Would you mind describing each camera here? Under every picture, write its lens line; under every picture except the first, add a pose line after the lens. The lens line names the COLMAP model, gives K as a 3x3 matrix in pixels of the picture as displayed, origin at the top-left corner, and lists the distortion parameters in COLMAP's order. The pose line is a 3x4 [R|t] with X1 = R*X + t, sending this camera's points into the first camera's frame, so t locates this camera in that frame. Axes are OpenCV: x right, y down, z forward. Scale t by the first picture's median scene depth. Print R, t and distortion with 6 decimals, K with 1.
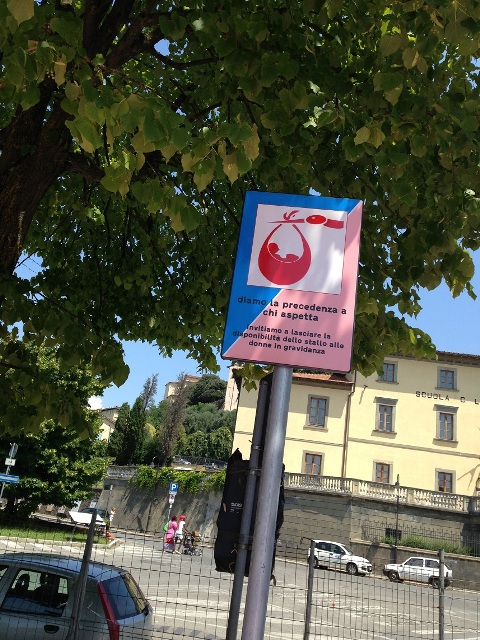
lens RADIAL K [[585.6, 0, 240.0], [0, 585.6, 320.0], [0, 0, 1]] dist [0.205933, -0.344978]
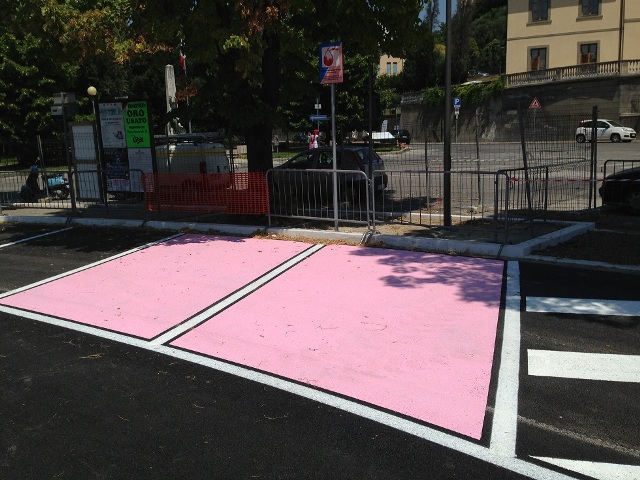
lens RADIAL K [[585.6, 0, 320.0], [0, 585.6, 240.0], [0, 0, 1]] dist [0.205933, -0.344978]
pose [[0.914562, -0.094376, -0.393280, 0.079595], [0.268238, 0.869297, 0.415175, -0.038364], [0.302694, -0.485196, 0.820342, -0.166994]]
